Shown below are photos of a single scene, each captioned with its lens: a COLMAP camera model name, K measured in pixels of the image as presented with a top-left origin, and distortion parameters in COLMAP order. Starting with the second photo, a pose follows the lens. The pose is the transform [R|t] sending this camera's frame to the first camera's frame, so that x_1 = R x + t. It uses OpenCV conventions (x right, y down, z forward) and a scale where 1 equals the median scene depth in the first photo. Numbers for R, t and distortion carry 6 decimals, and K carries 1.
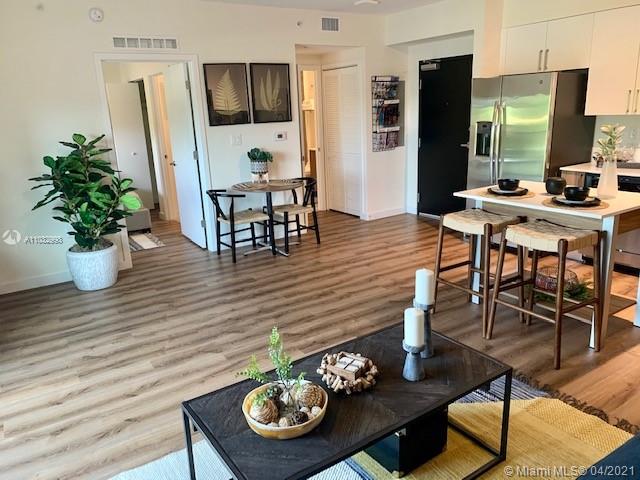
lens RADIAL K [[488.2, 0, 318.6], [0, 488.2, 240.2], [0, 0, 1]] dist [0.047156, -0.057468]
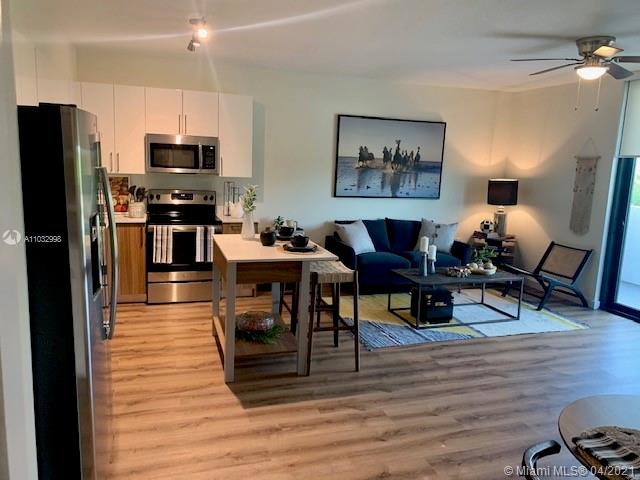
lens RADIAL K [[488.2, 0, 324.2], [0, 488.2, 234.9], [0, 0, 1]] dist [0.047156, -0.057468]
pose [[-0.967952, -0.037940, 0.248253, 0.050933], [0.064613, 0.917621, 0.392169, -0.449131], [-0.242681, 0.395641, -0.885762, 1.592816]]
